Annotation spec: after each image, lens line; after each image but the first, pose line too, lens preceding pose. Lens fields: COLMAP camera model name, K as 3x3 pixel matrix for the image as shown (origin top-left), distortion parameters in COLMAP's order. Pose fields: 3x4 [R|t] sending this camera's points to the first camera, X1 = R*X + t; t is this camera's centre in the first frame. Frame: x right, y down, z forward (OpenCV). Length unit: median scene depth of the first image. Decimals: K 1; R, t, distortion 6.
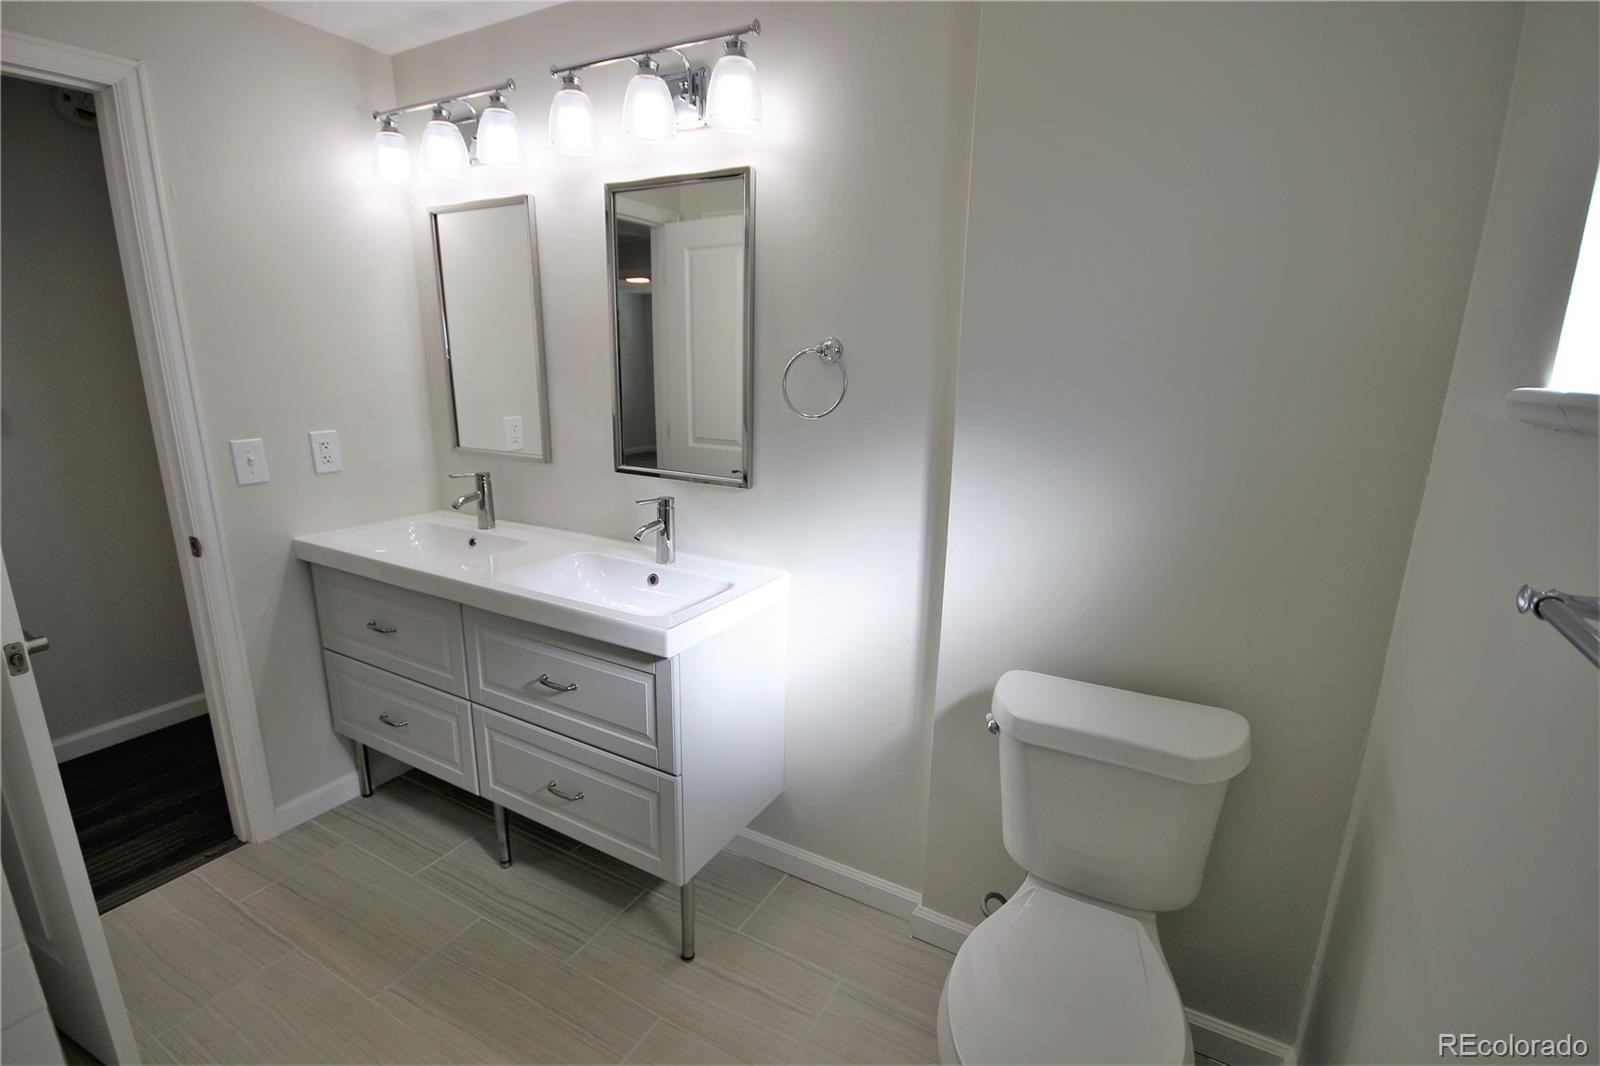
lens RADIAL K [[736.7, 0, 787.5], [0, 736.7, 552.6], [0, 0, 1]] dist [0.006847, -0.011479]
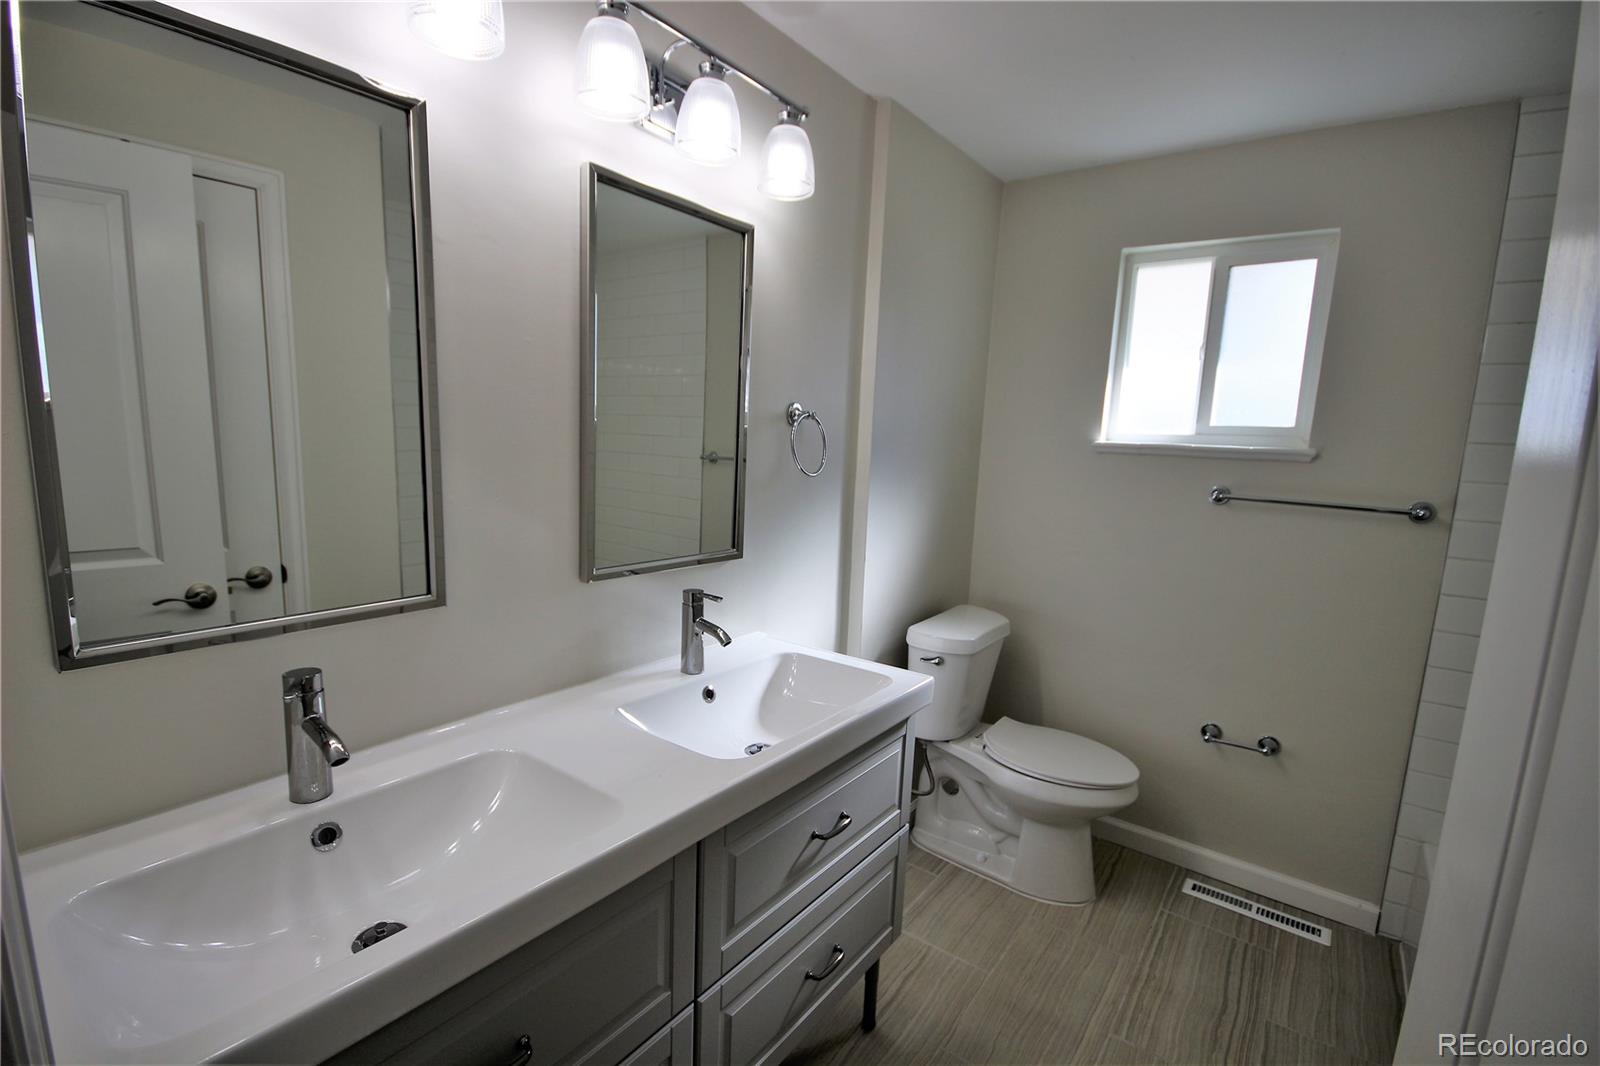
lens RADIAL K [[736.7, 0, 787.5], [0, 736.7, 552.6], [0, 0, 1]] dist [0.006847, -0.011479]
pose [[0.135313, -0.182883, 0.973778, -1.016438], [0.222184, 0.963388, 0.150057, -0.229607], [-0.965570, 0.196053, 0.170993, 0.840996]]
